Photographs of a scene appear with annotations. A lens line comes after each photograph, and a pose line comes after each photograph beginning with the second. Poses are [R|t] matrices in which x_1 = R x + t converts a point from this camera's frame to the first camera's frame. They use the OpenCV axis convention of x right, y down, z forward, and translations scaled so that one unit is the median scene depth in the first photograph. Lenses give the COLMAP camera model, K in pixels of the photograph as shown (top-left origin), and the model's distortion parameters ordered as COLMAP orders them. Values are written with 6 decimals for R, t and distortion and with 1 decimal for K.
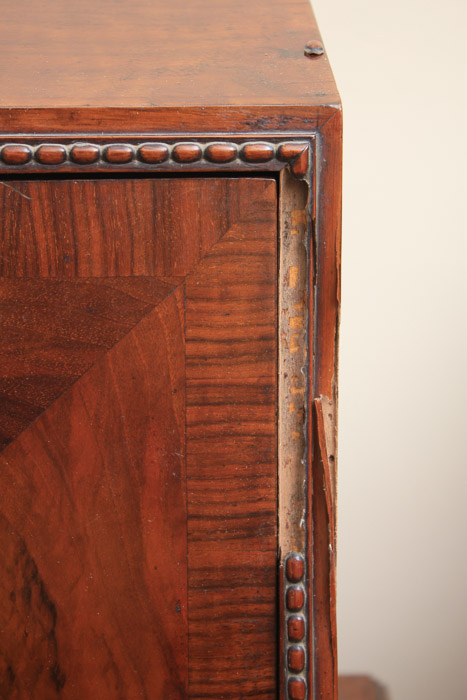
lens RADIAL K [[1794.3, 0, 233.5], [0, 1794.3, 350.0], [0, 0, 1]] dist [0.029378, 0.699191]
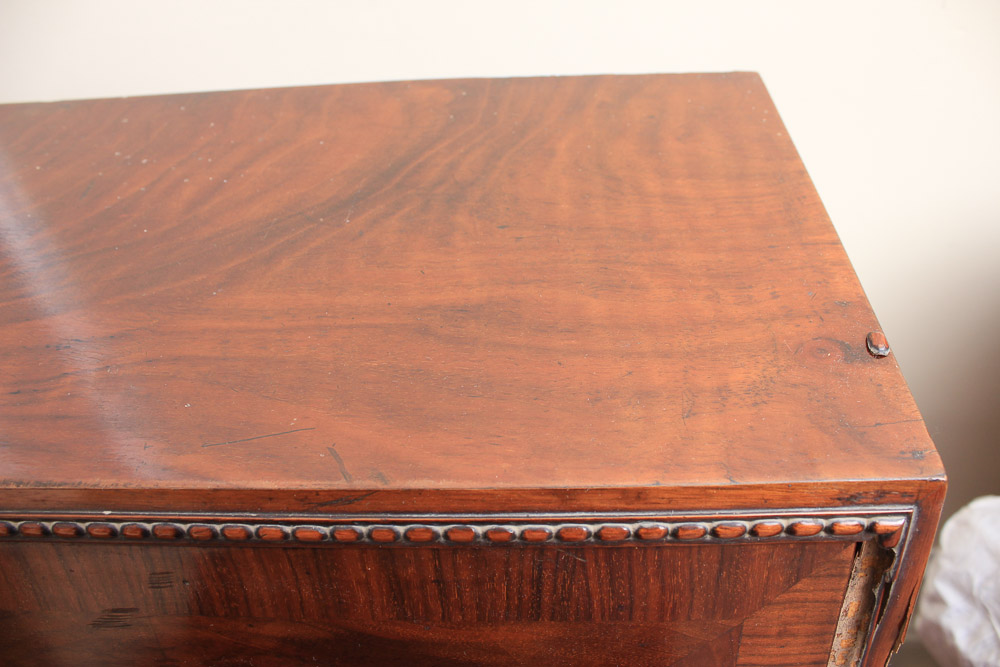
lens RADIAL K [[838.2, 0, 500.0], [0, 838.2, 333.5], [0, 0, 1]] dist [-0.165186, 0.130021]
pose [[0.995903, 0.004366, -0.090326, -0.118510], [0.019782, 0.964123, 0.264719, -0.306428], [0.088241, -0.265421, 0.960086, 0.620758]]
